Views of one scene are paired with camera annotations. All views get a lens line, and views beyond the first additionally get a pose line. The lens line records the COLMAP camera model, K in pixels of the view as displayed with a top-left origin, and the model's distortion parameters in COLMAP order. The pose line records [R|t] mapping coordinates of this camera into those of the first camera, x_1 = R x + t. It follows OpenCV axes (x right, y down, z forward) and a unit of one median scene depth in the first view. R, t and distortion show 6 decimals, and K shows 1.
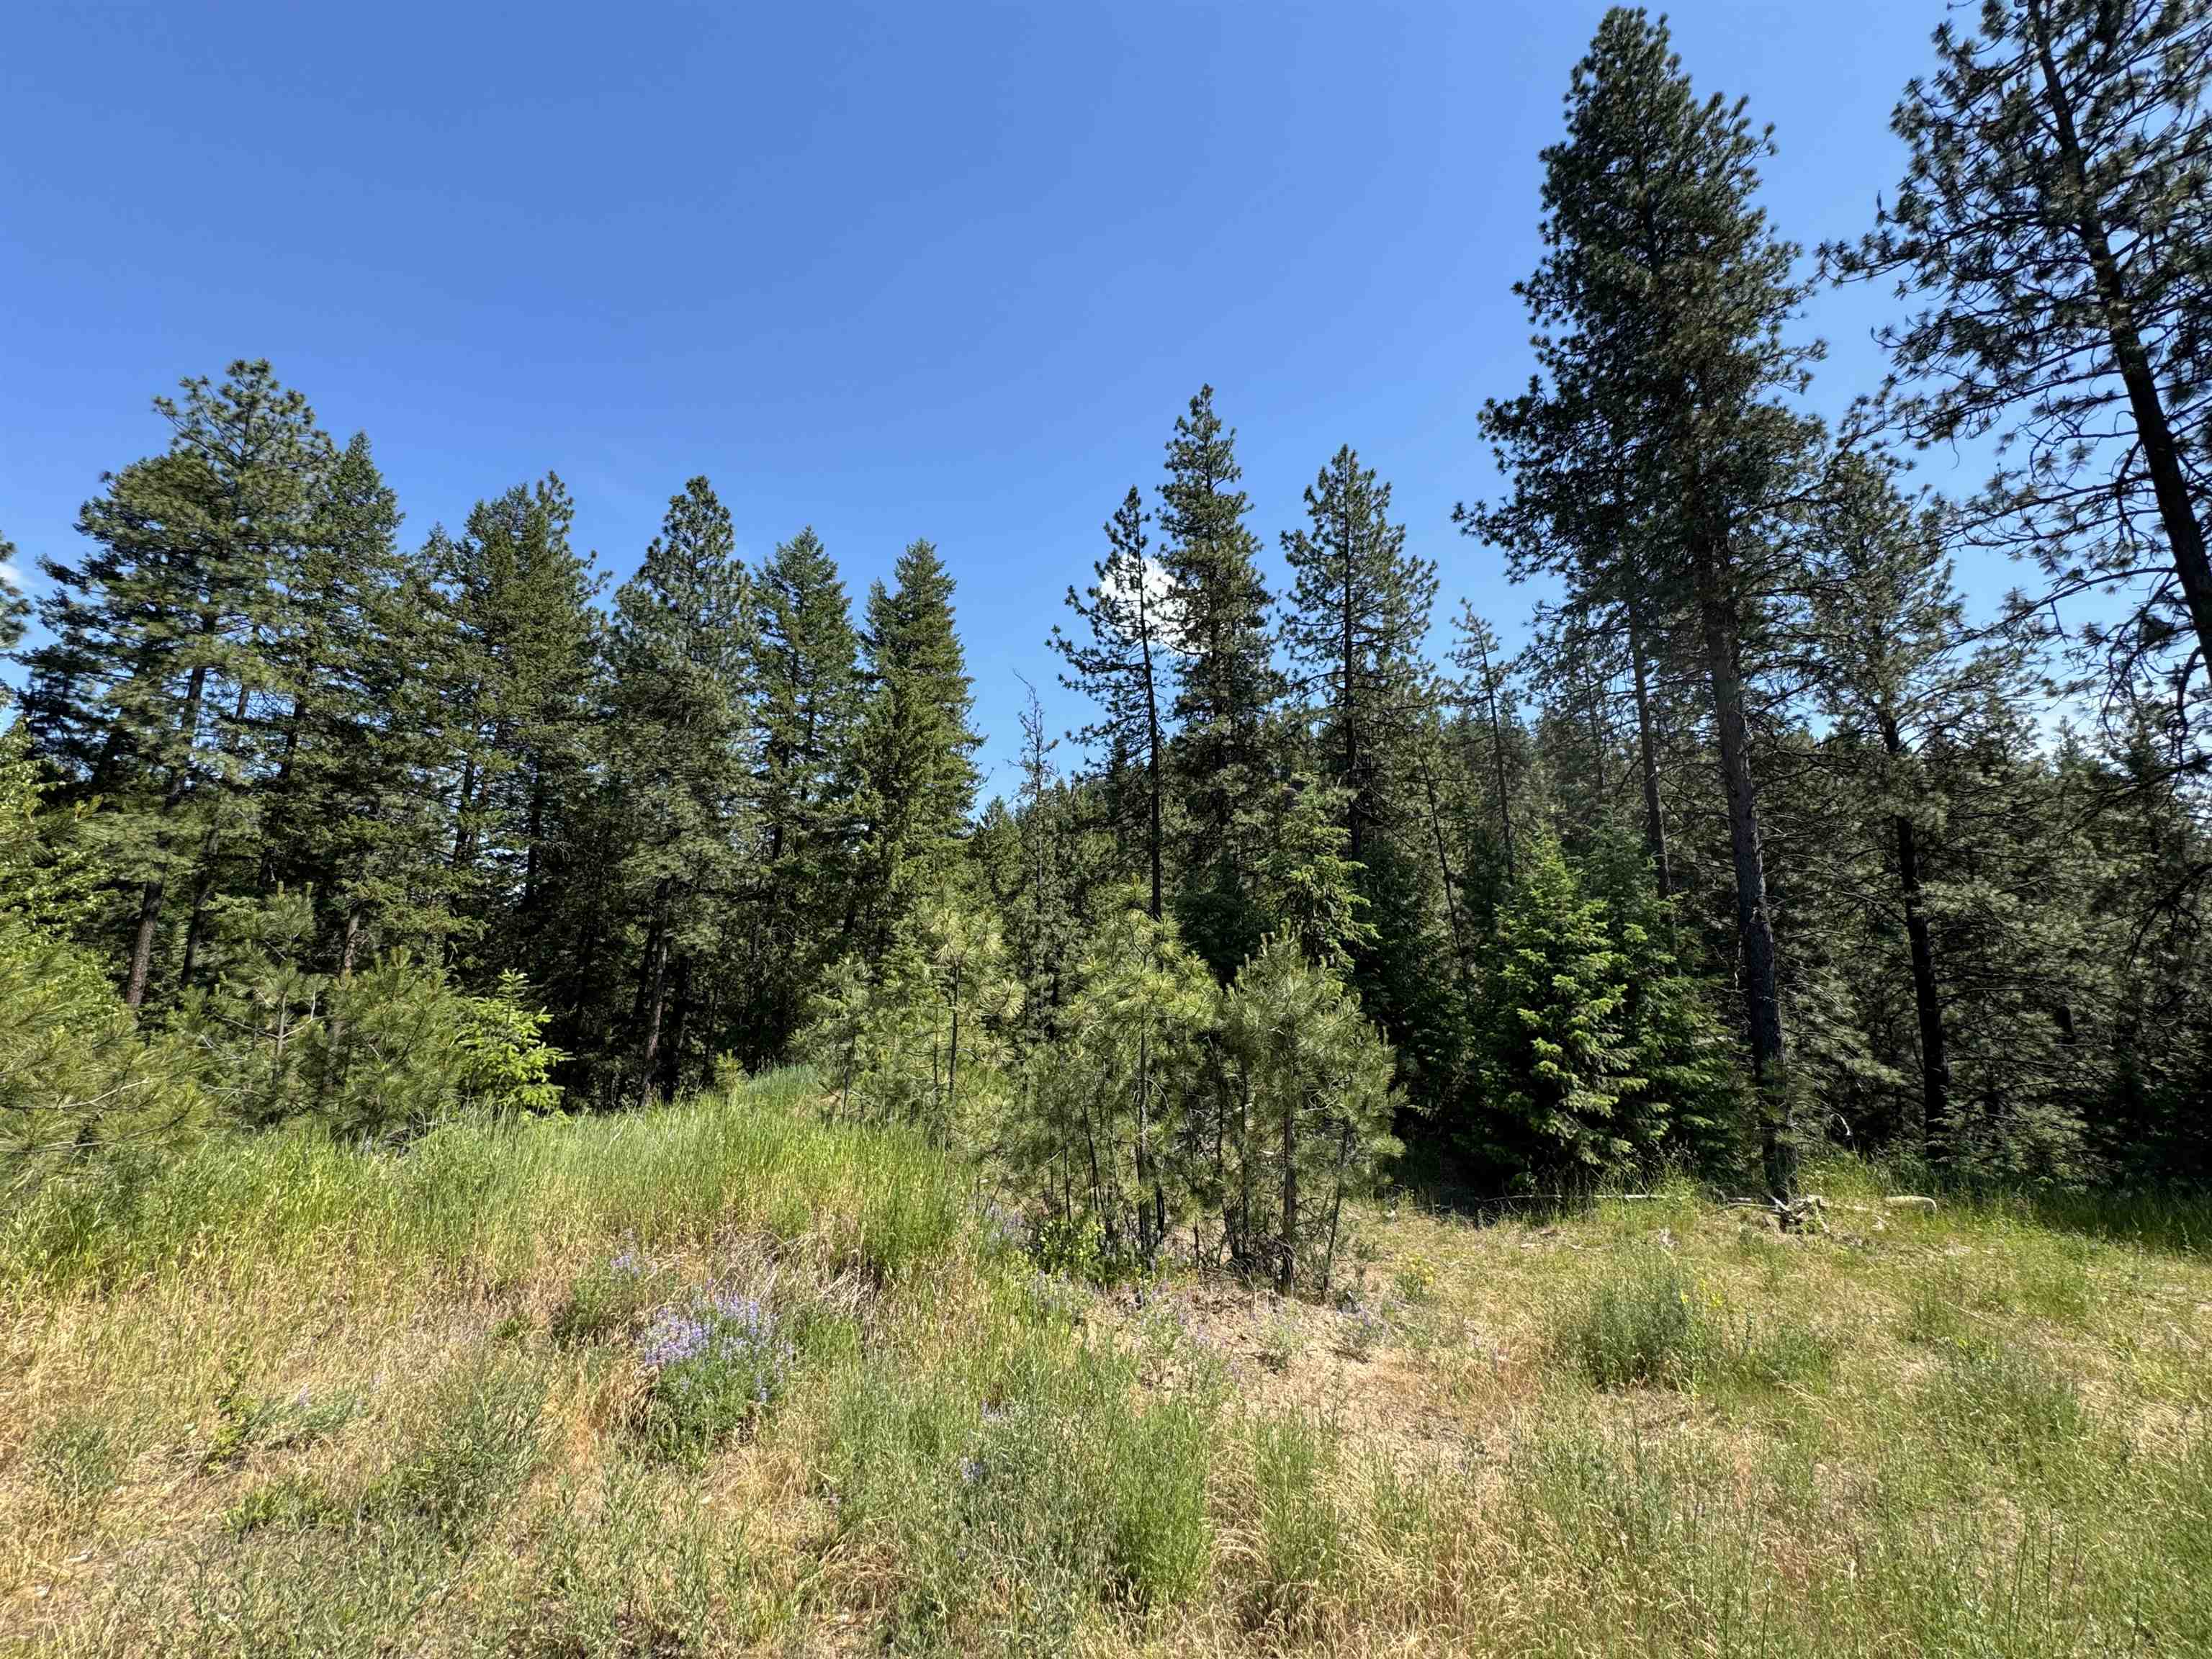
lens RADIAL K [[888.8, 0, 1105.8], [0, 888.8, 828.4], [0, 0, 1]] dist [-0.001200, 0.000193]
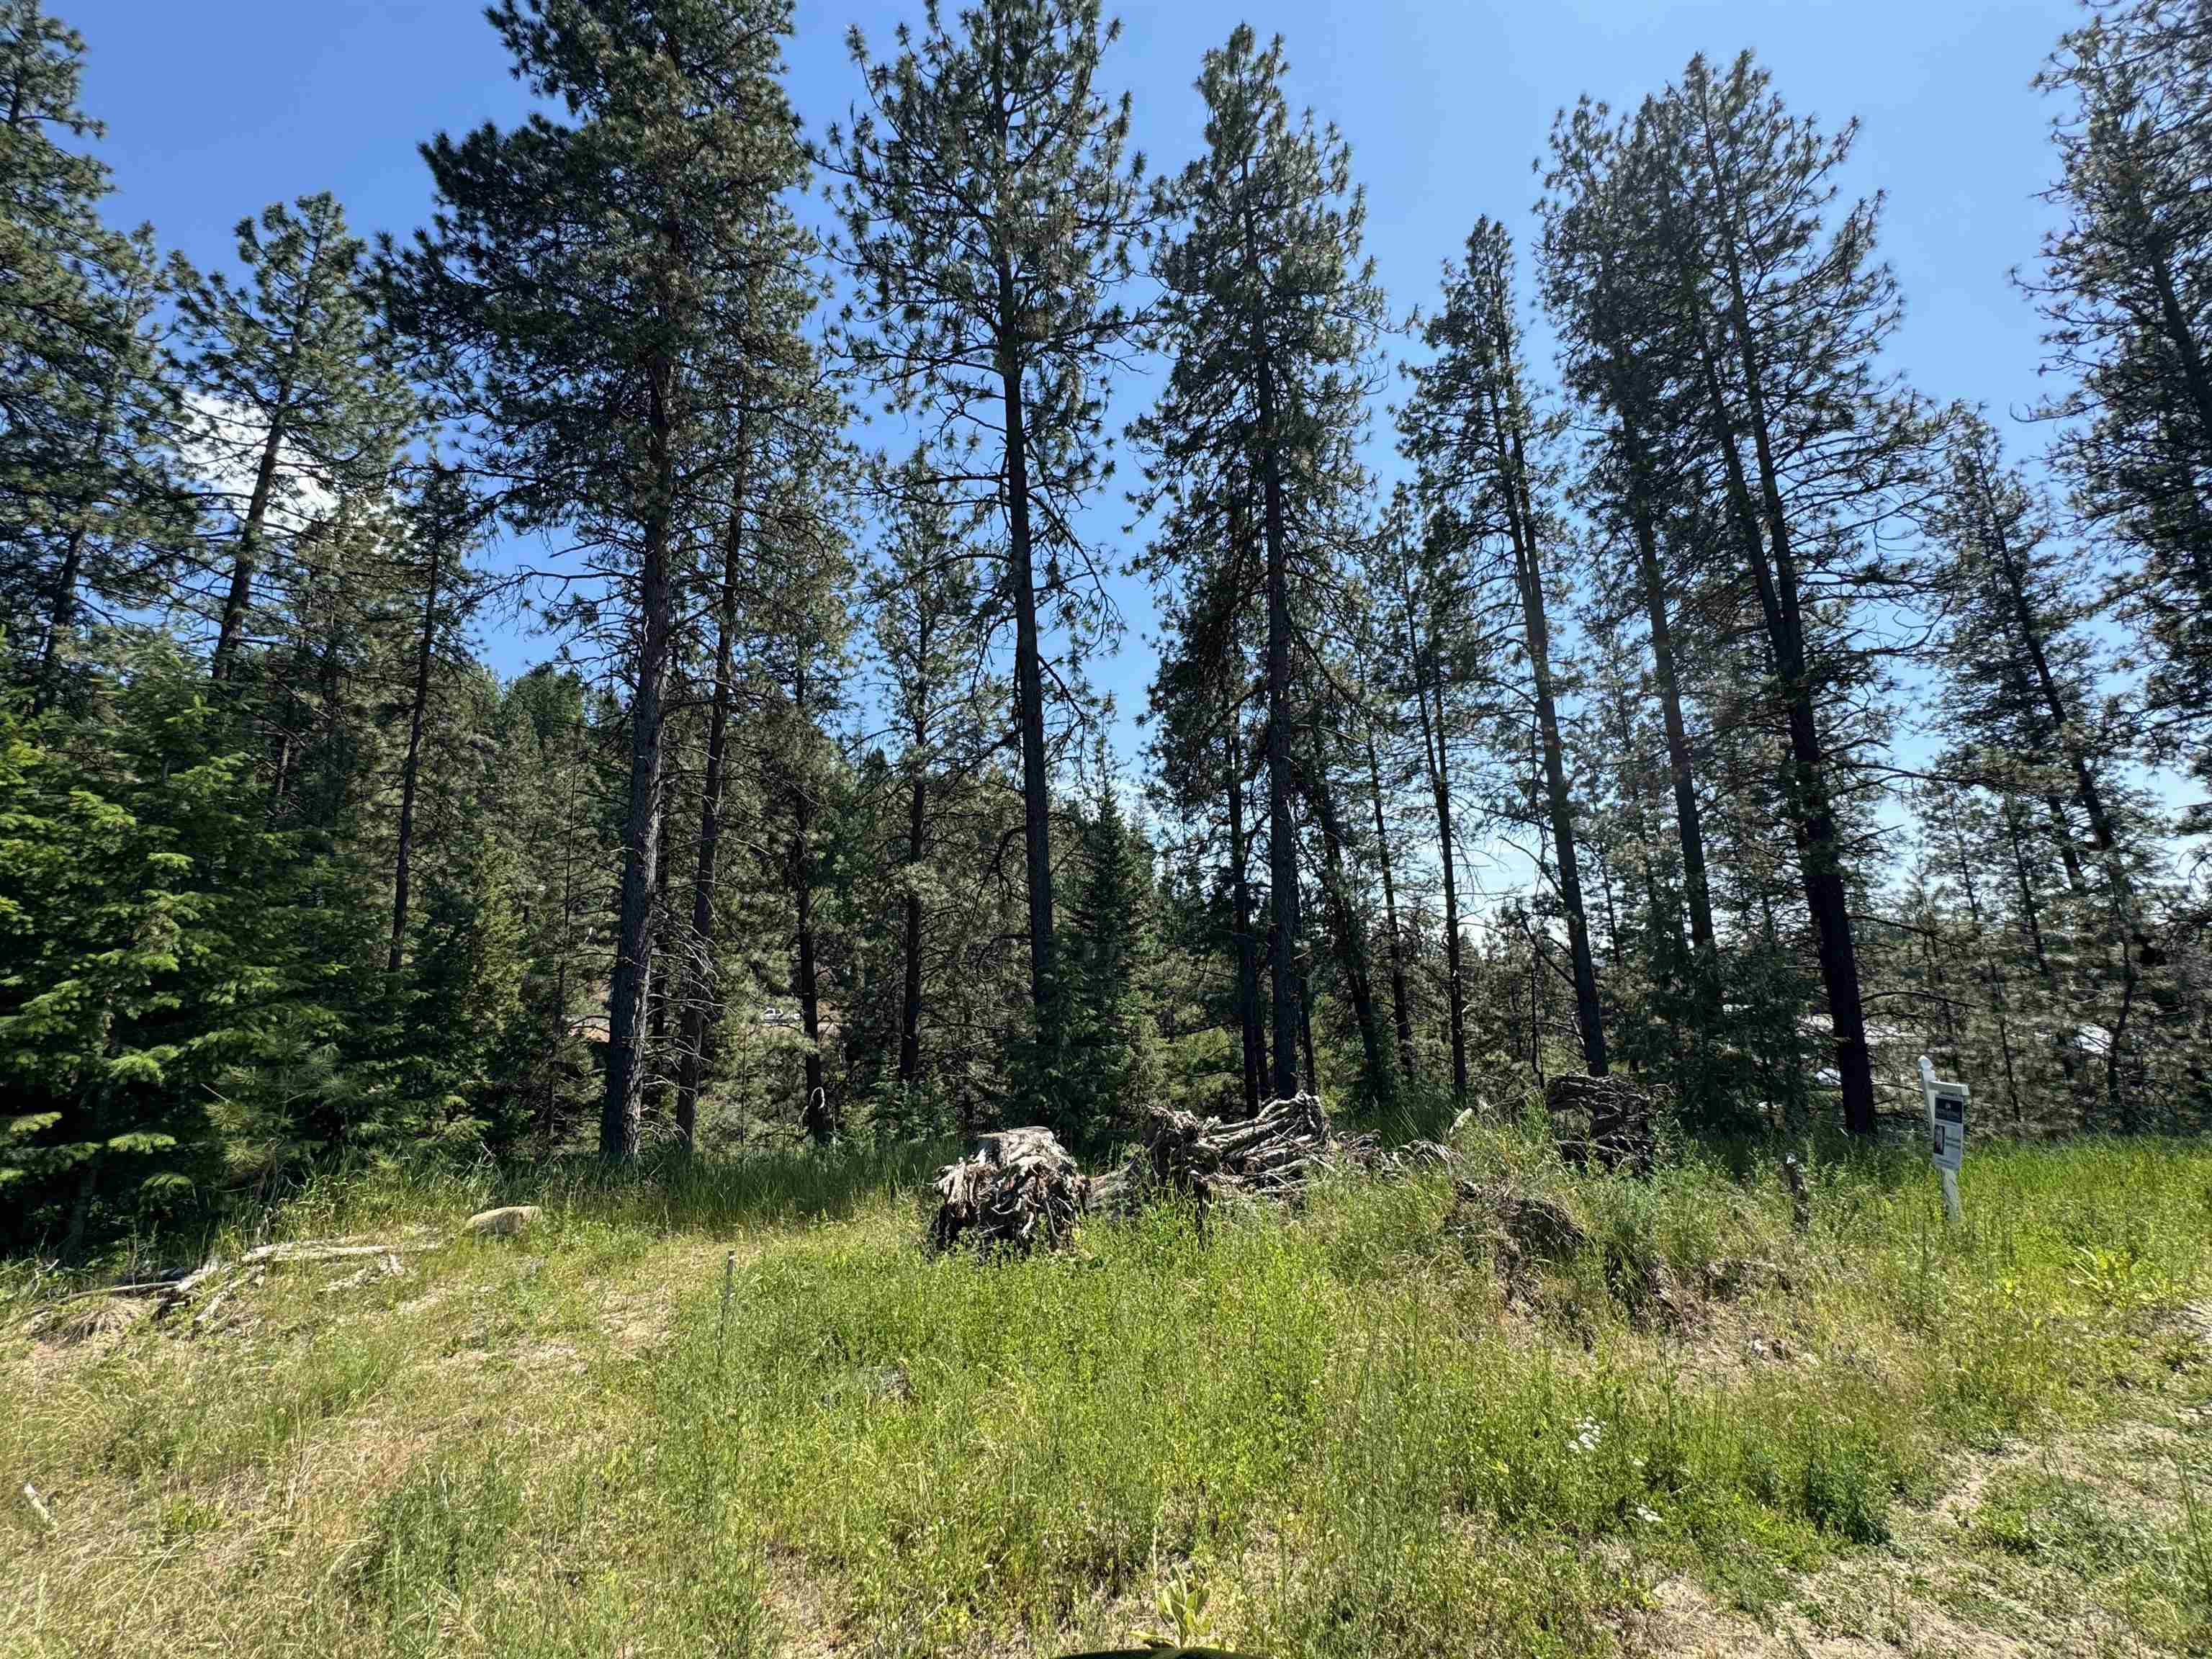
lens RADIAL K [[888.8, 0, 1107.8], [0, 888.8, 832.4], [0, 0, 1]] dist [-0.001200, 0.000193]
pose [[0.683567, 0.100019, 0.723002, 0.541930], [-0.100089, 0.994054, -0.042886, 0.078669], [-0.722993, -0.043049, 0.689513, 0.145393]]
